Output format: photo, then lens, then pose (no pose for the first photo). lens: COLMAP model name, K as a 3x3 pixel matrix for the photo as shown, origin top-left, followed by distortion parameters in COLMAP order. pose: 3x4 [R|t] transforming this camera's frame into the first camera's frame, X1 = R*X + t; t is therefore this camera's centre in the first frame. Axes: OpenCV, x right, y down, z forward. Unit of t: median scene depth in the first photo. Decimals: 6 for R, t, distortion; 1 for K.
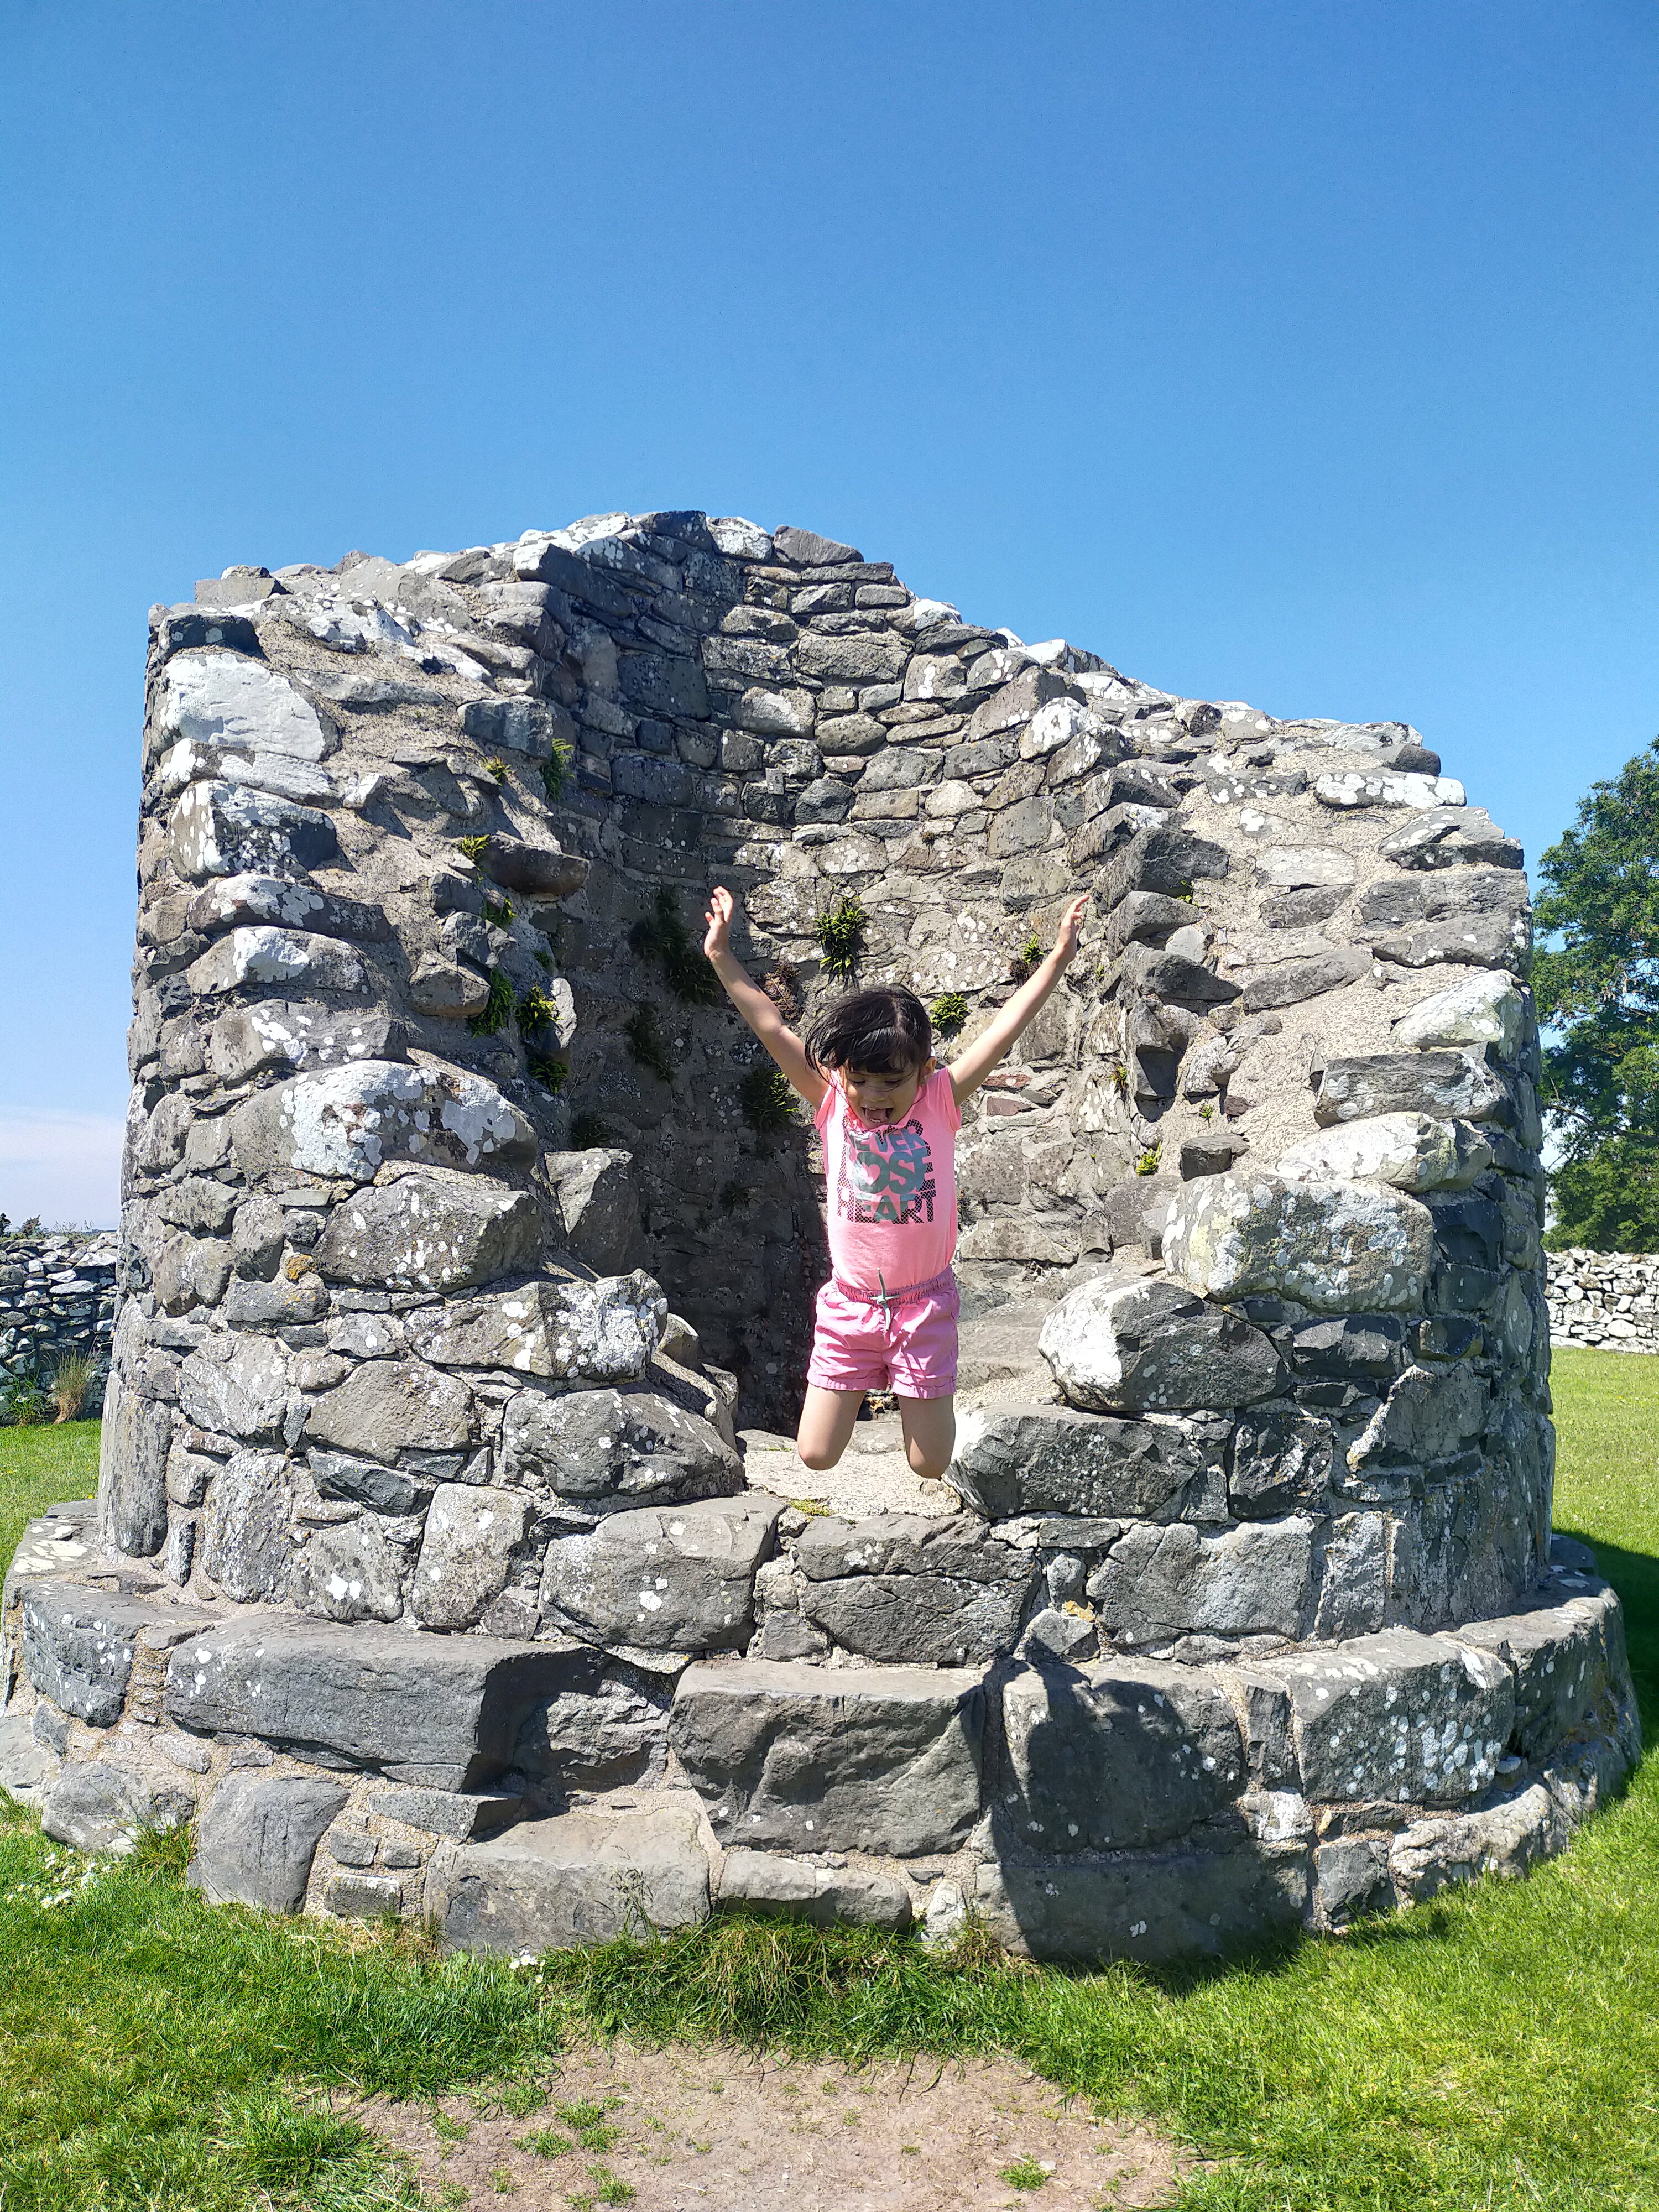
lens RADIAL K [[1710.0, 0, 817.4], [0, 1710.0, 1130.0], [0, 0, 1]] dist [0.111312, -0.232220]
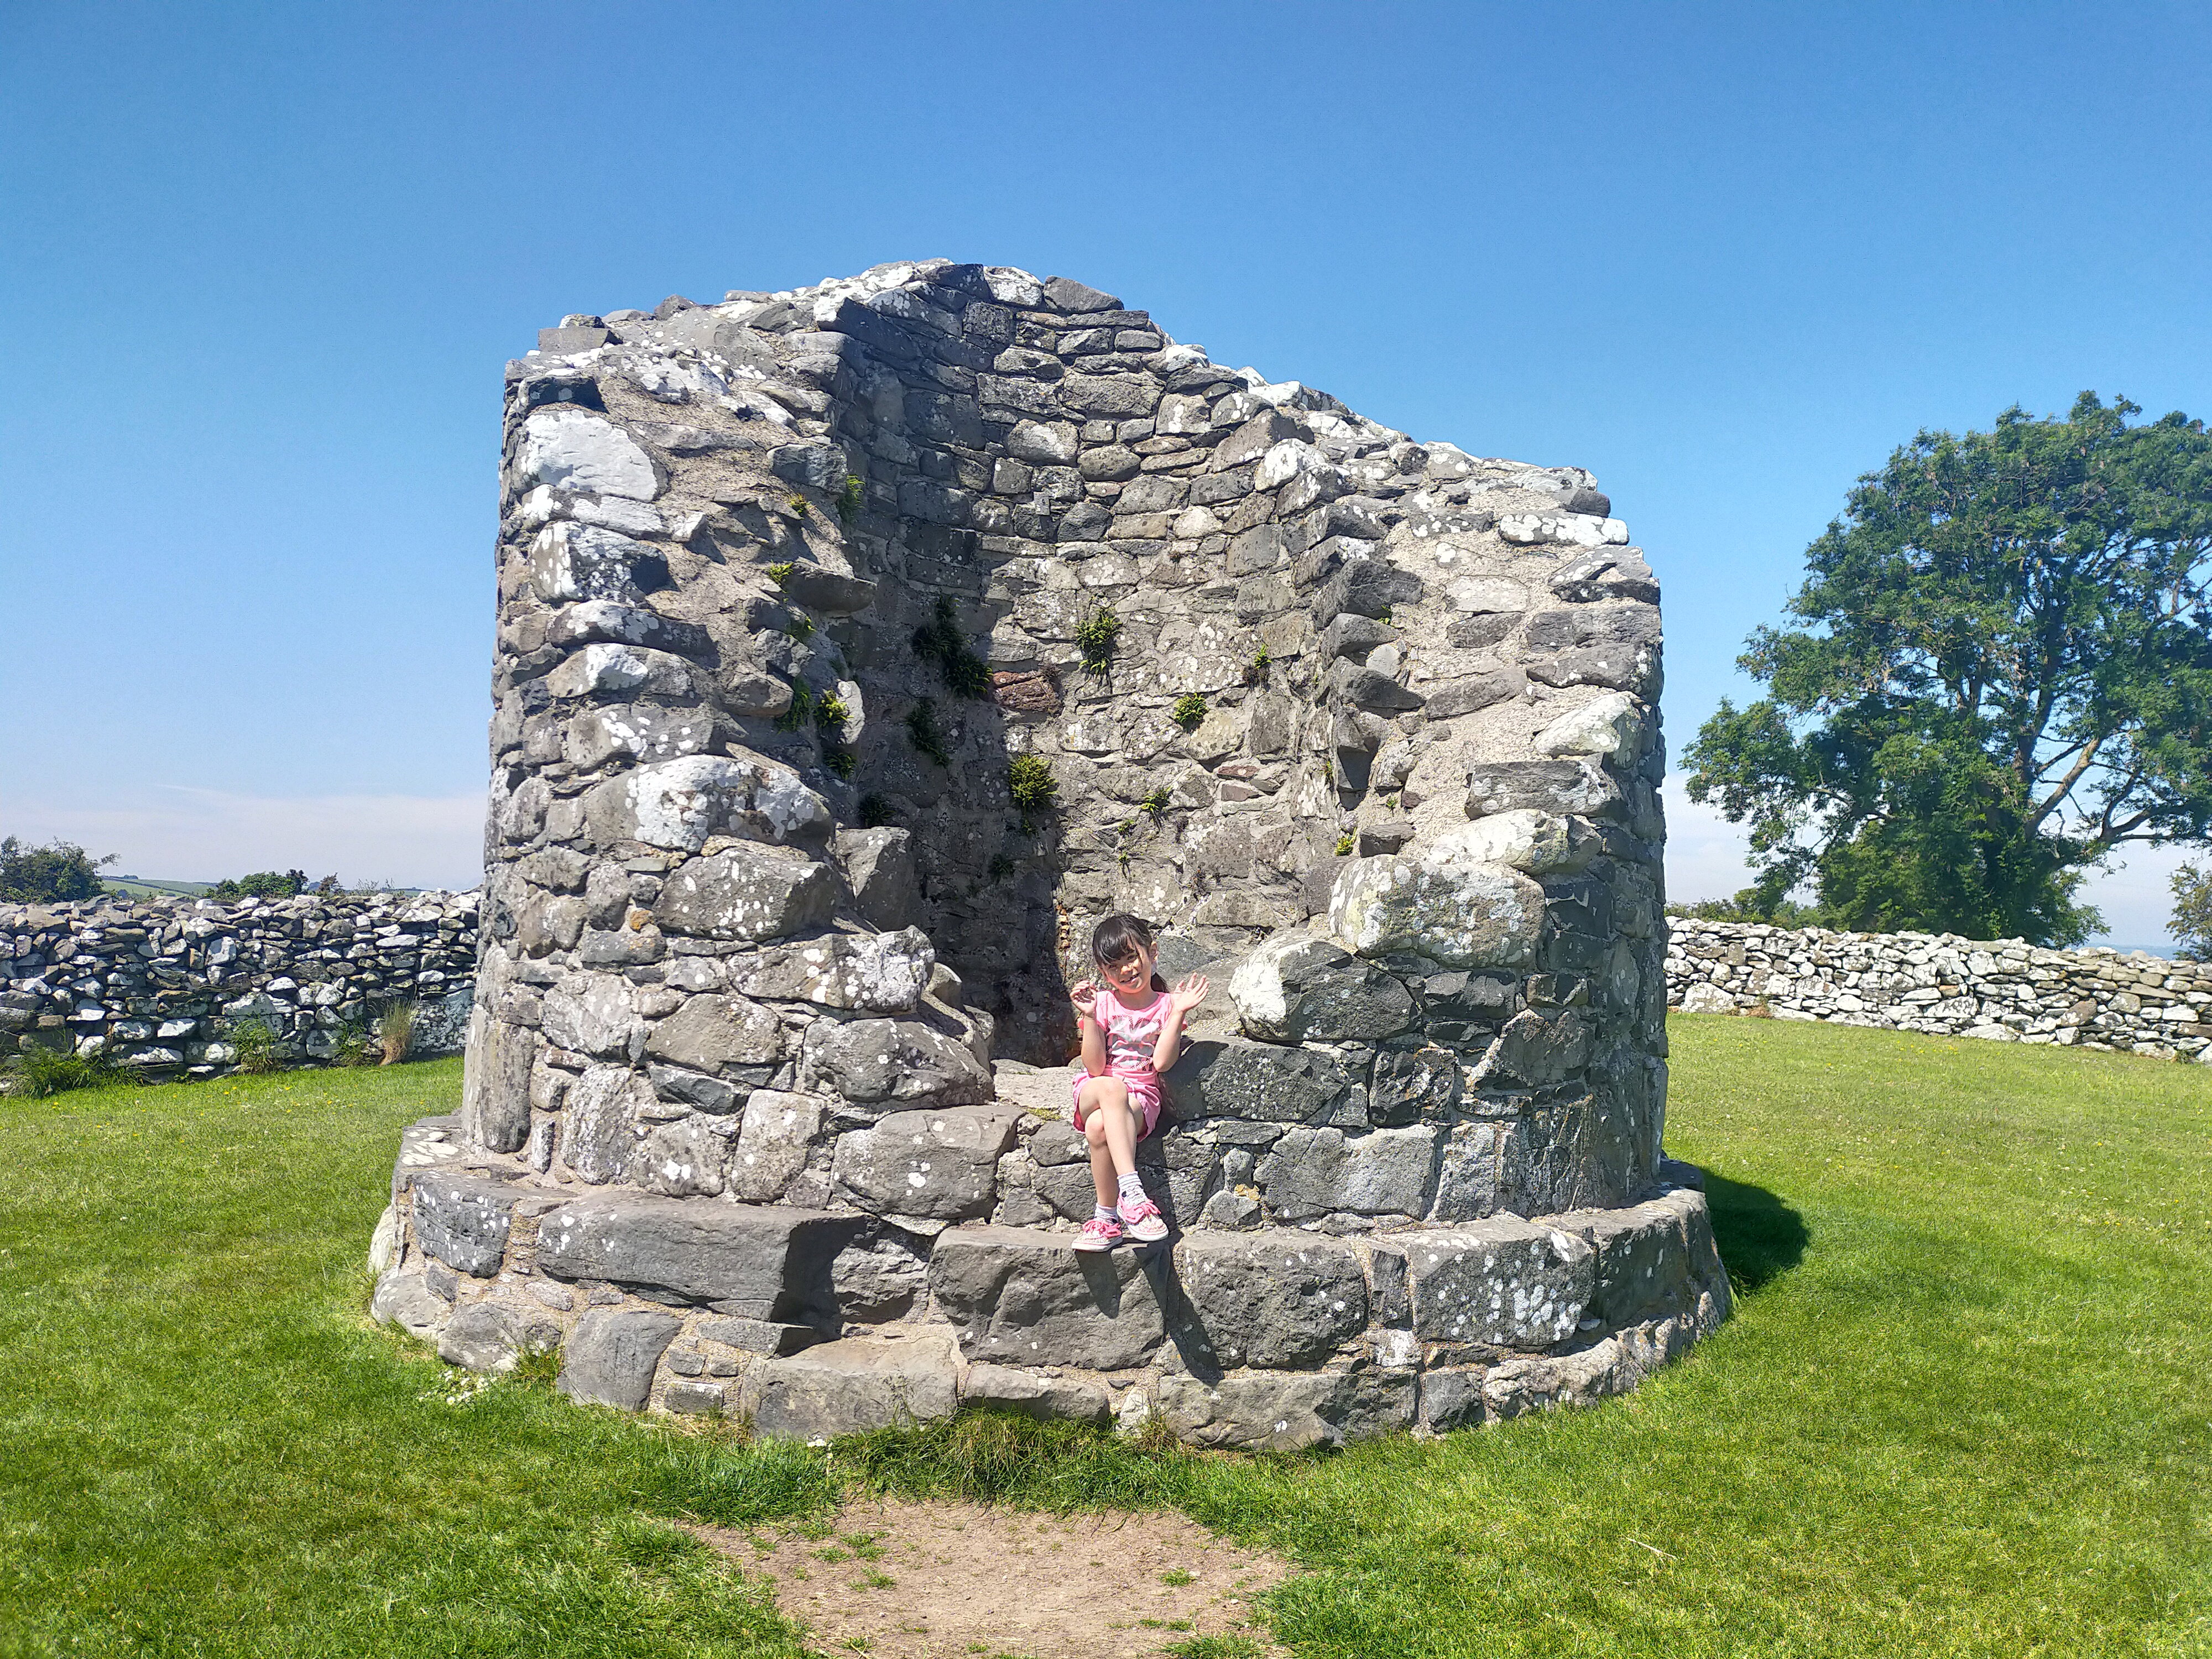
lens RADIAL K [[1710.0, 0, 1113.4], [0, 1710.0, 859.2], [0, 0, 1]] dist [0.111312, -0.232220]
pose [[0.999874, 0.015262, 0.004319, 0.034939], [-0.015402, 0.999291, 0.034361, -0.012187], [-0.003792, -0.034424, 0.999400, -0.237873]]
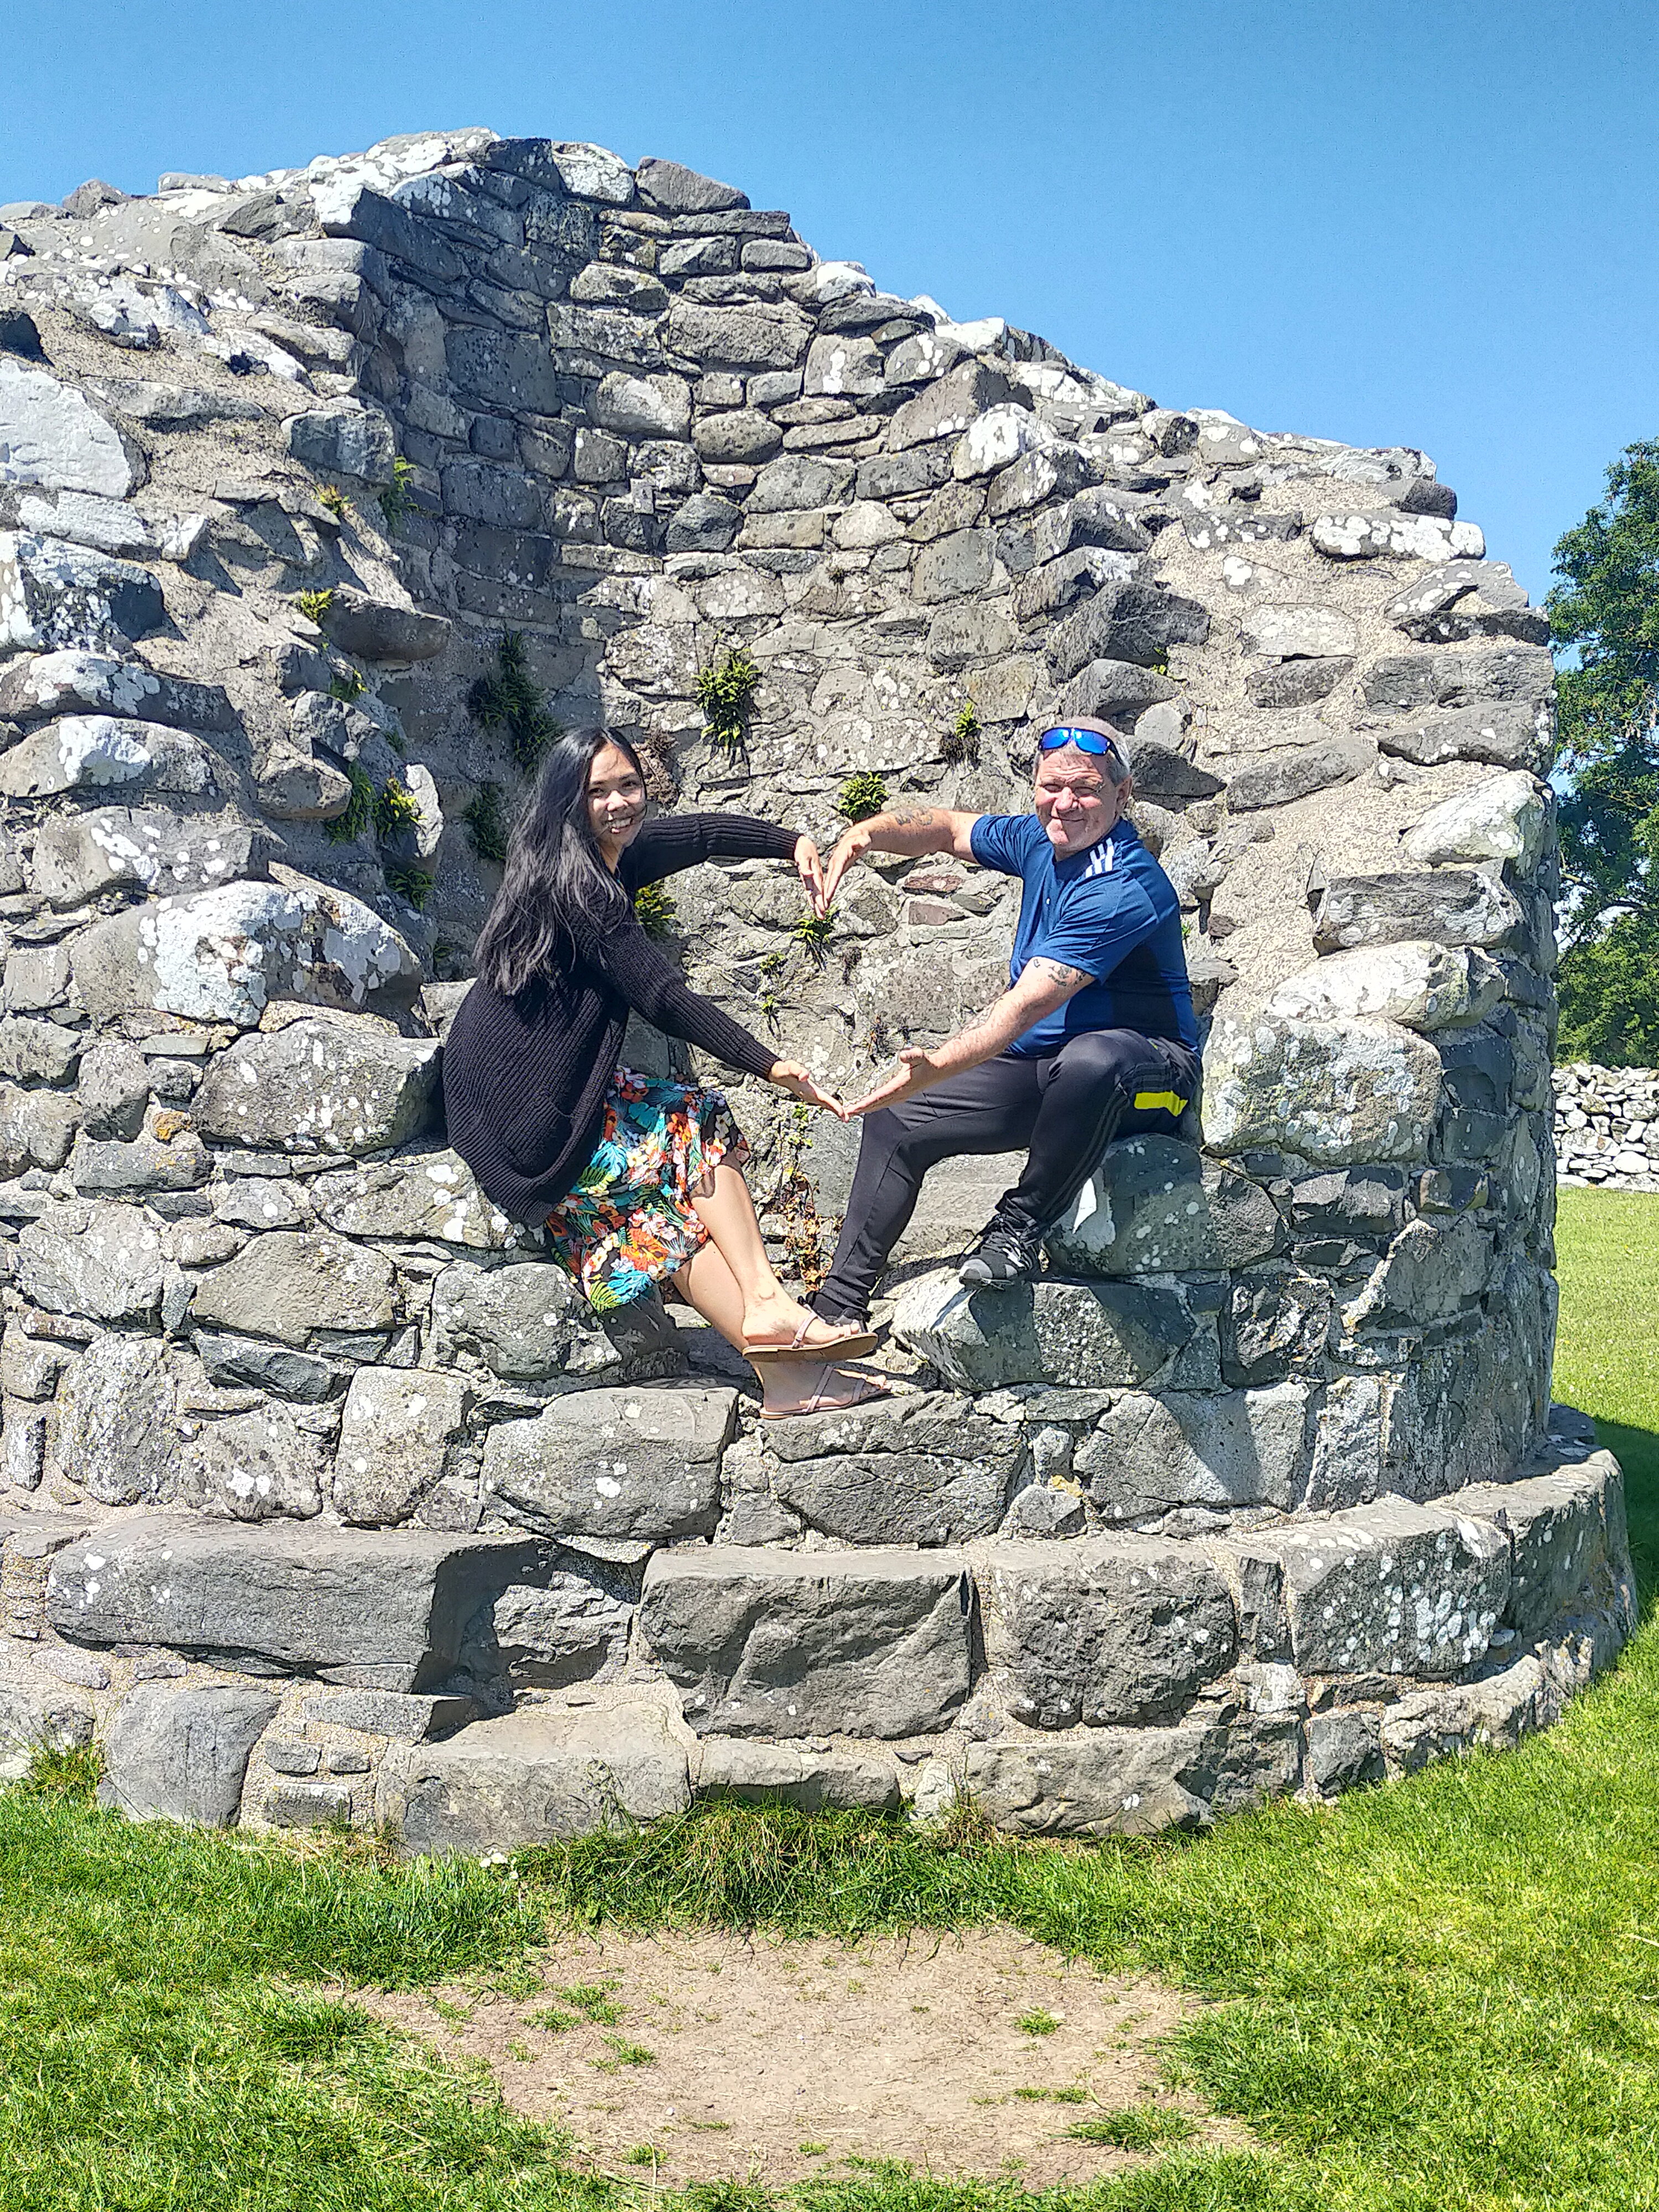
lens RADIAL K [[2321.1, 0, 827.0], [0, 2321.1, 1183.7], [0, 0, 1]] dist [0.129207, -0.289796]
pose [[0.994680, -0.011973, 0.102315, -0.088708], [-0.000458, 0.992699, 0.120618, -0.031111], [-0.103013, -0.120024, 0.987412, -0.182897]]
